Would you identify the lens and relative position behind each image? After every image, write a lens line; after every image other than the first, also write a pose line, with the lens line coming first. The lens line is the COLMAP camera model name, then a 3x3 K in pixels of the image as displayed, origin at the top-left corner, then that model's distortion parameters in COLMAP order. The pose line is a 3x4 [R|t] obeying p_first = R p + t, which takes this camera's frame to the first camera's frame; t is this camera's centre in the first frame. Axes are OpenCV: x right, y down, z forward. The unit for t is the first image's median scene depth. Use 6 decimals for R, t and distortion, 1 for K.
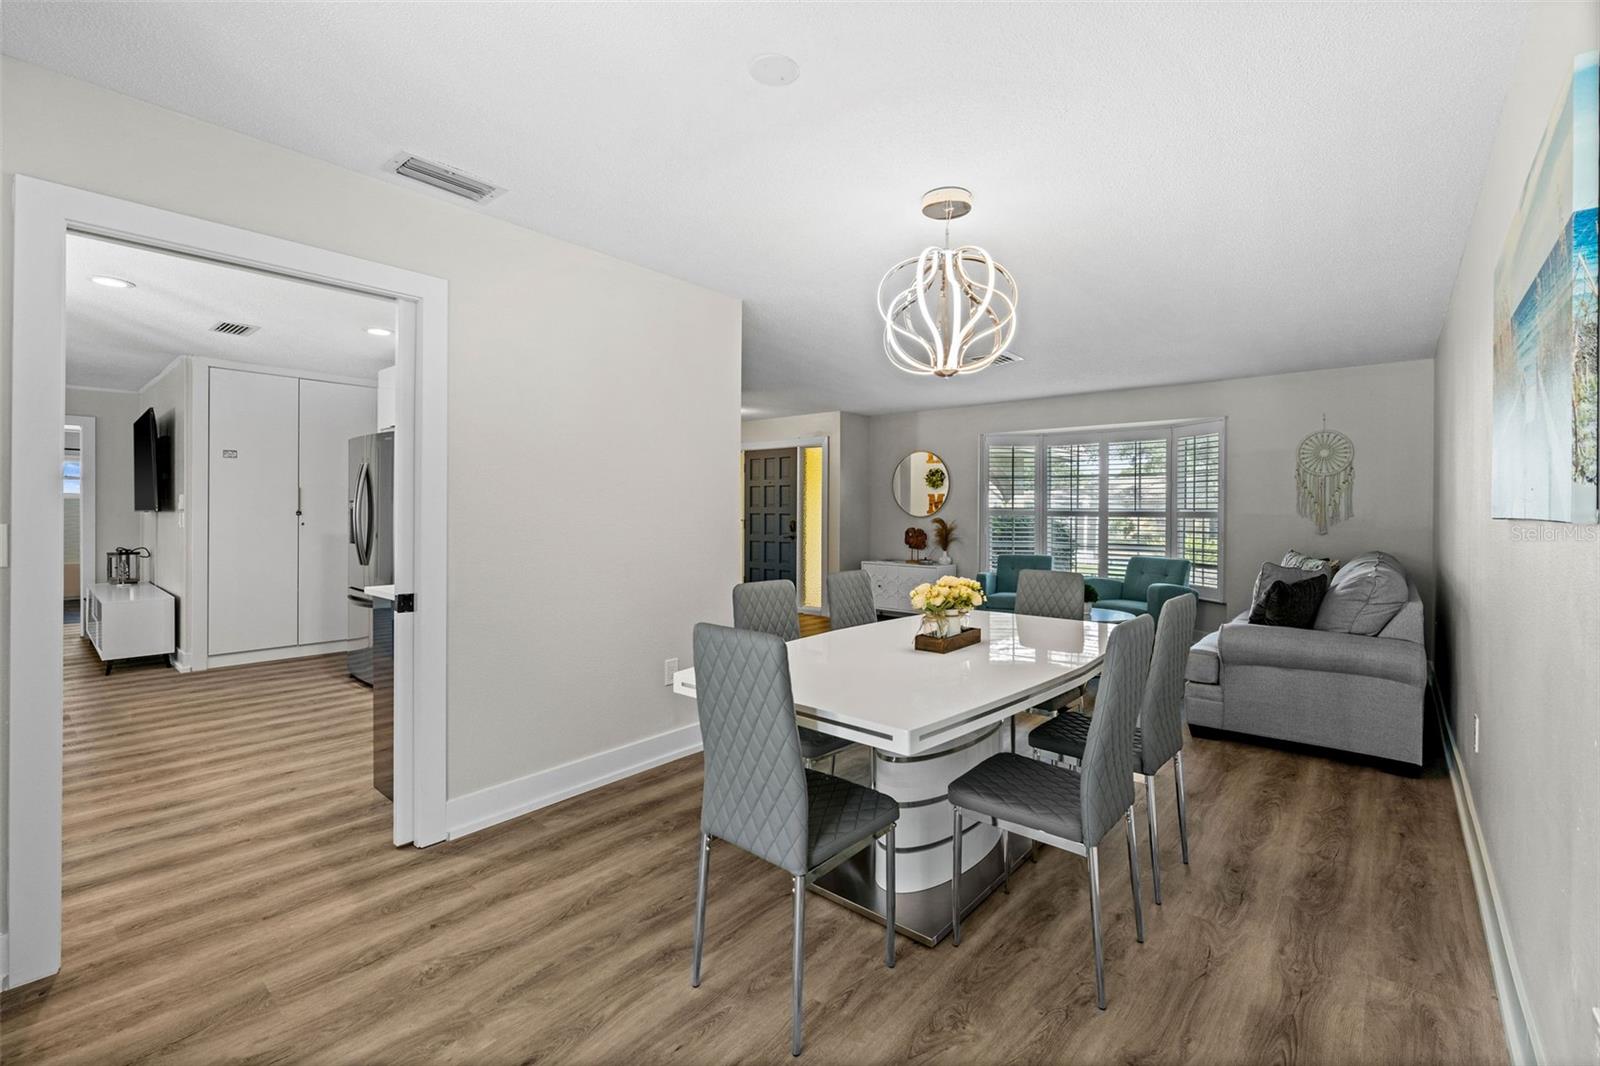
lens RADIAL K [[696.8, 0, 797.4], [0, 696.8, 517.7], [0, 0, 1]] dist [-0.000906, 0.000035]
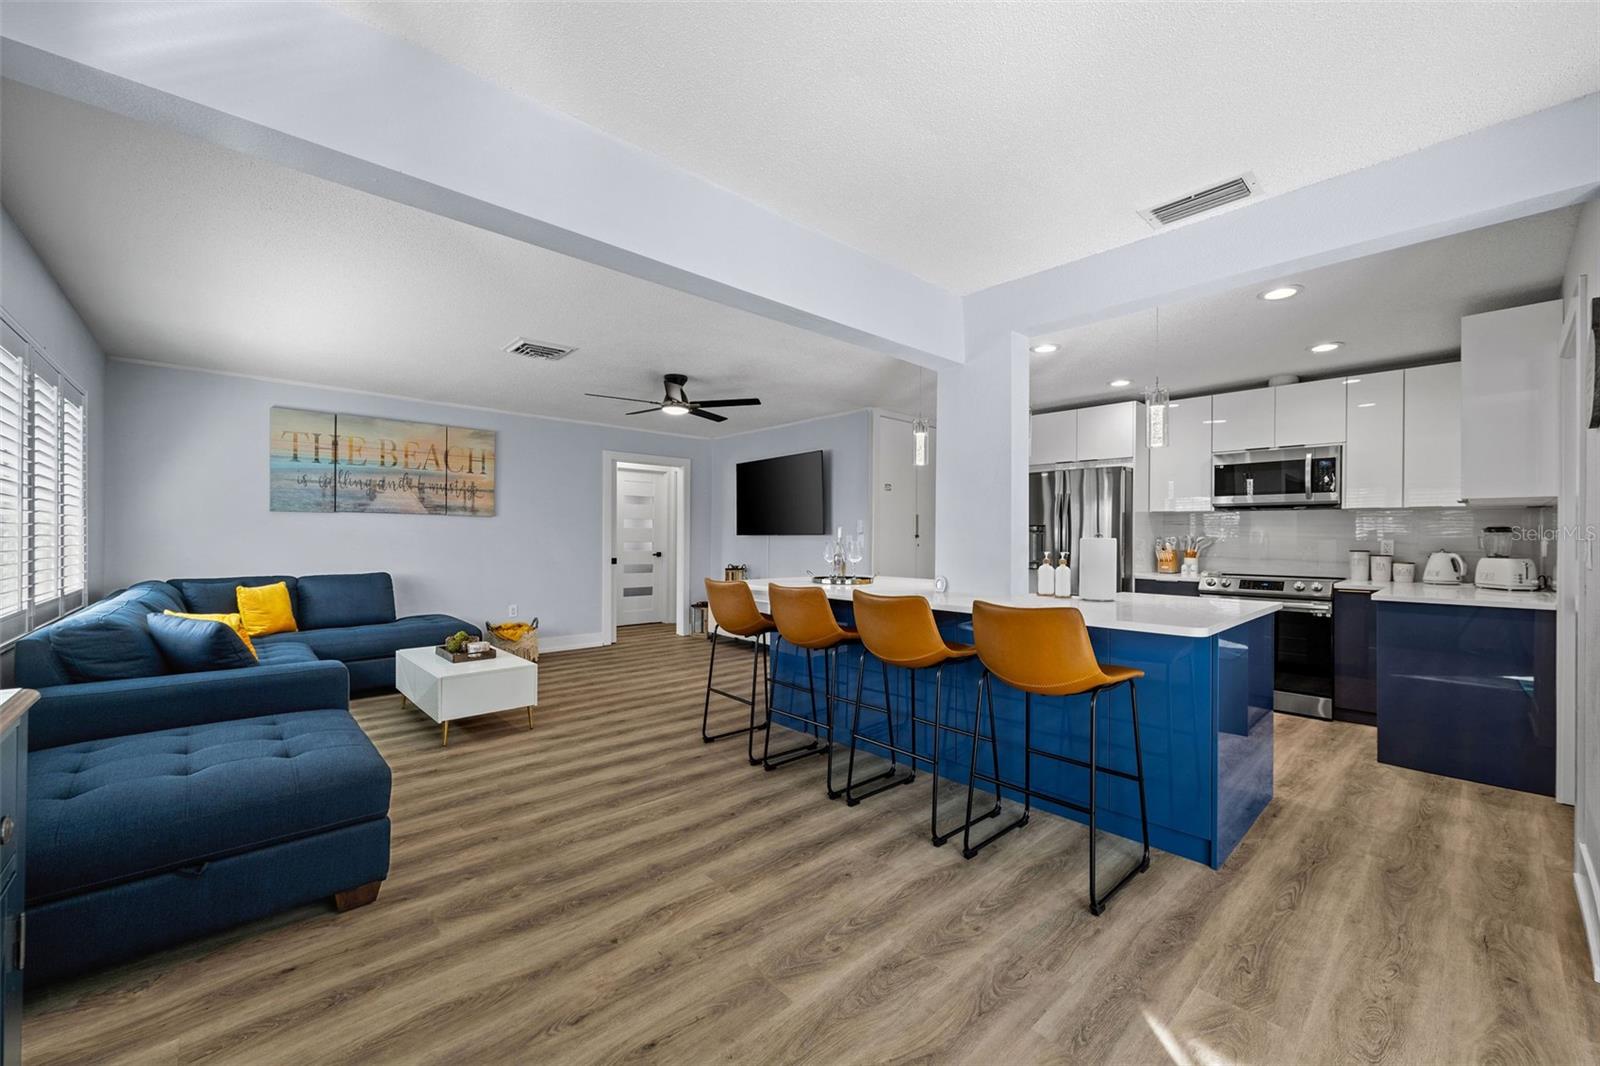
lens RADIAL K [[627.7, 0, 802.7], [0, 627.7, 533.5], [0, 0, 1]] dist [0.001847, -0.000203]
pose [[0.993501, -0.003043, -0.113781, -1.377348], [0.001384, 0.999892, -0.014659, 0.008448], [0.113813, 0.014406, 0.993398, -0.181797]]
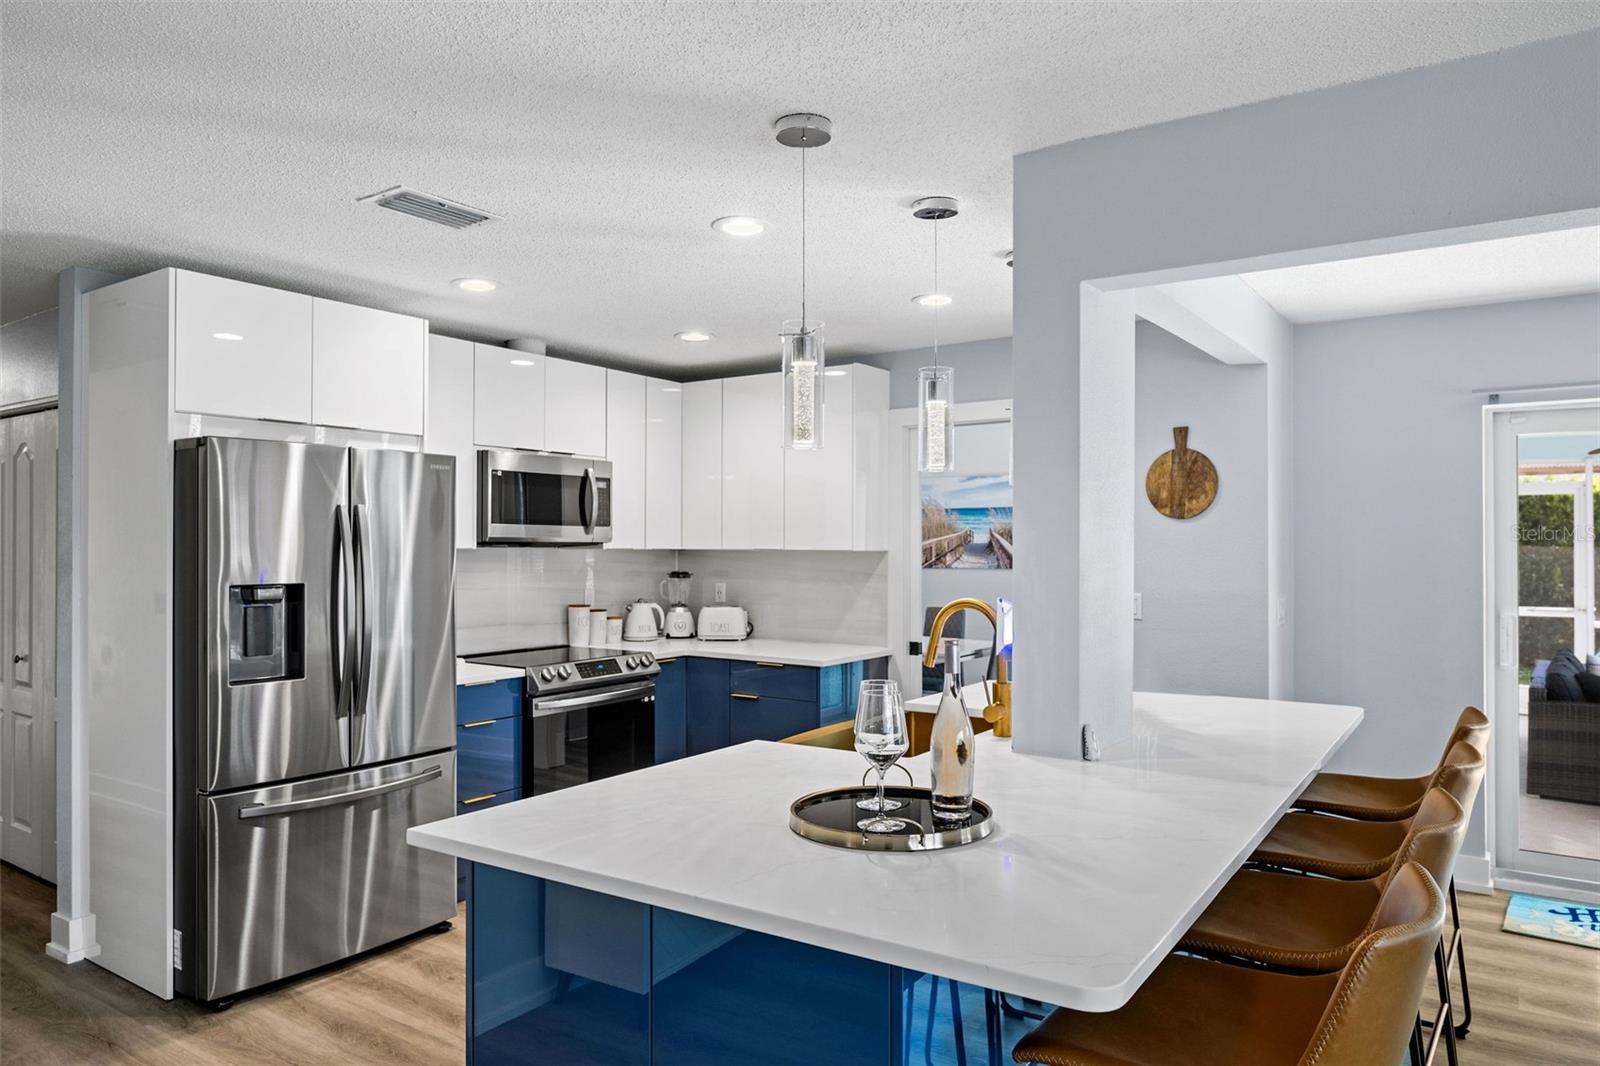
lens RADIAL K [[1059.1, 0, 800.0], [0, 1059.1, 533.0], [0, 0, 1]] dist [-0.005561, -0.002198]
pose [[-0.103875, 0.002896, 0.994586, -2.023472], [0.007667, 0.999968, -0.002111, -0.078755], [-0.994561, 0.007406, -0.103894, 1.115008]]
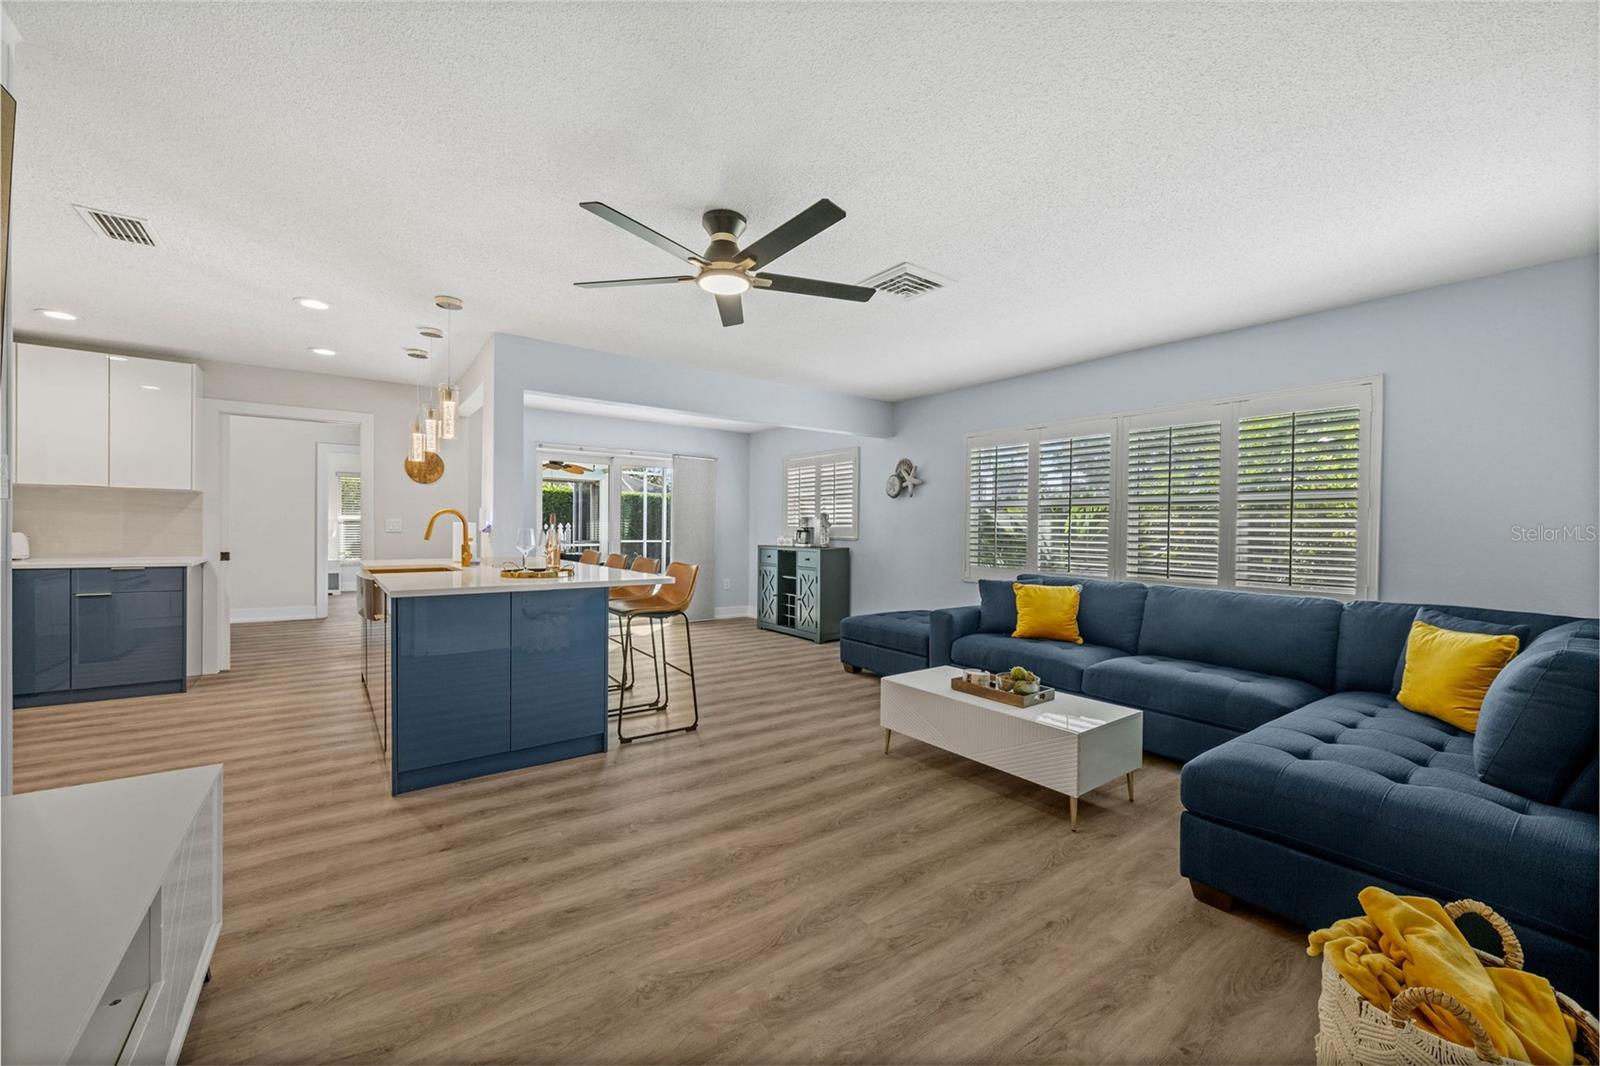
lens RADIAL K [[627.7, 0, 802.7], [0, 627.7, 533.5], [0, 0, 1]] dist [0.001847, -0.000203]
pose [[-0.975466, -0.023724, 0.218867, -2.090092], [-0.019760, 0.999599, 0.020282, -0.015926], [-0.219260, 0.015460, -0.975544, 1.921136]]
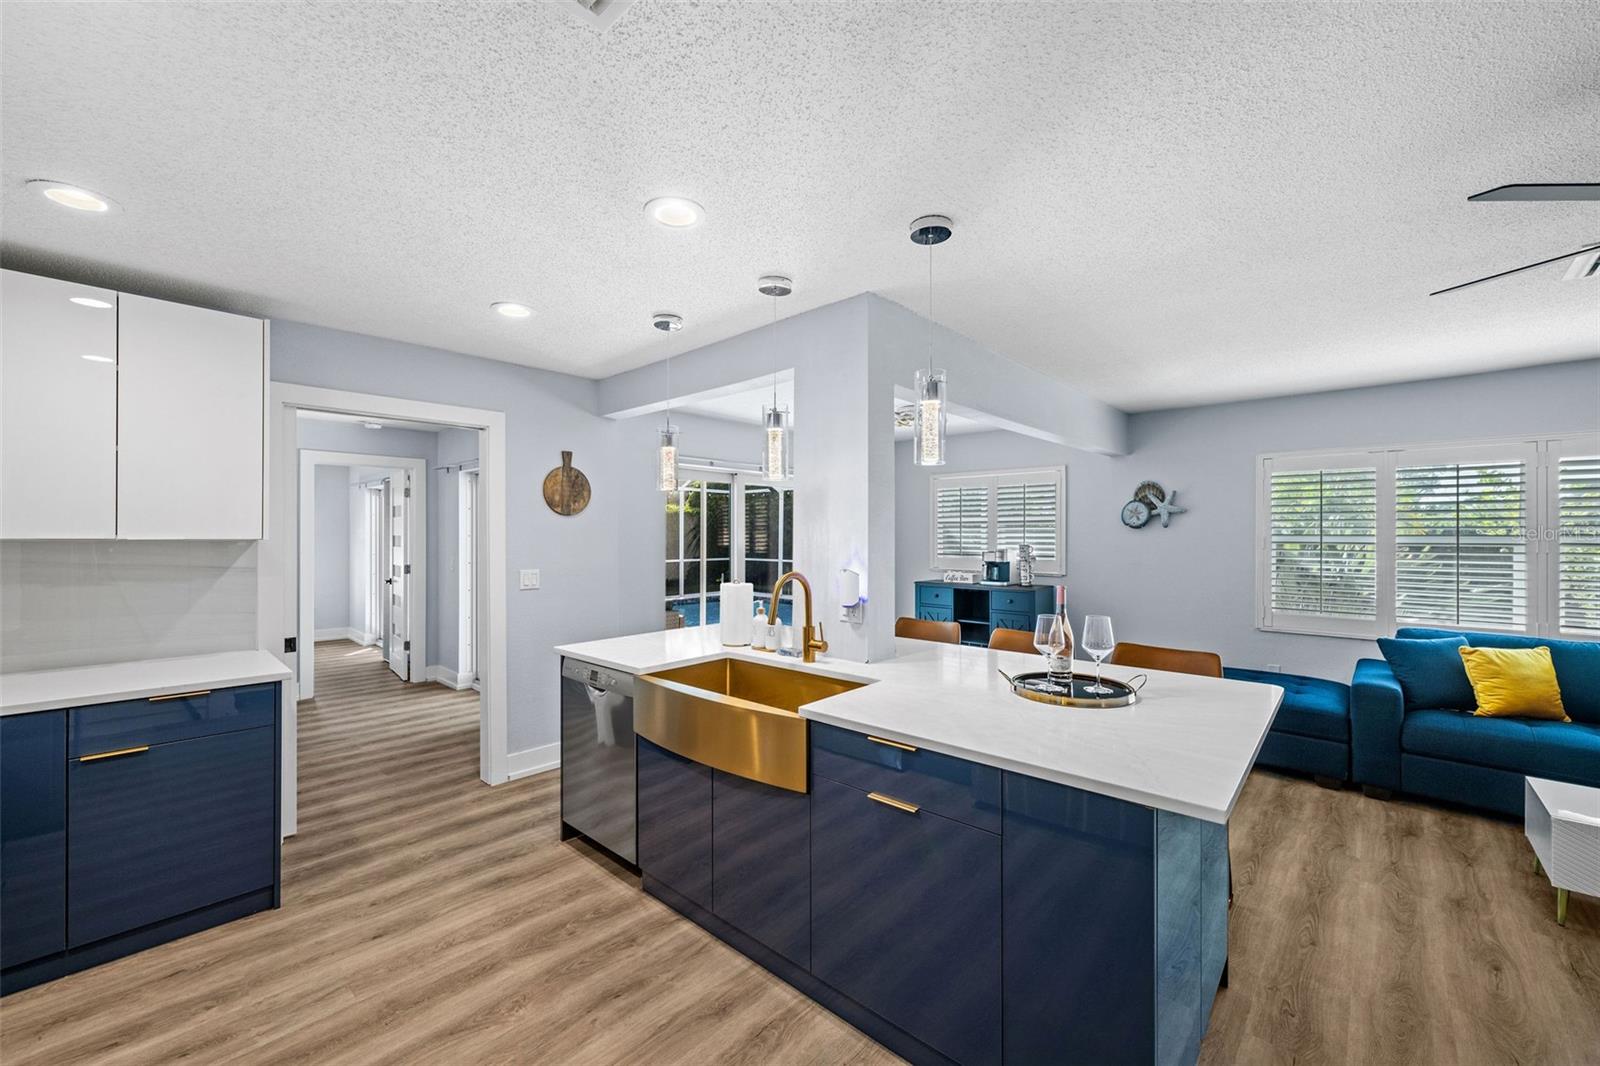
lens RADIAL K [[632.0, 0, 804.3], [0, 632.0, 533.2], [0, 0, 1]] dist [0.000503, 0.000193]
pose [[-0.999455, -0.011509, 0.030925, -1.189540], [-0.011259, 0.999903, 0.008239, -0.077919], [-0.031016, 0.007887, -0.999488, 1.641558]]
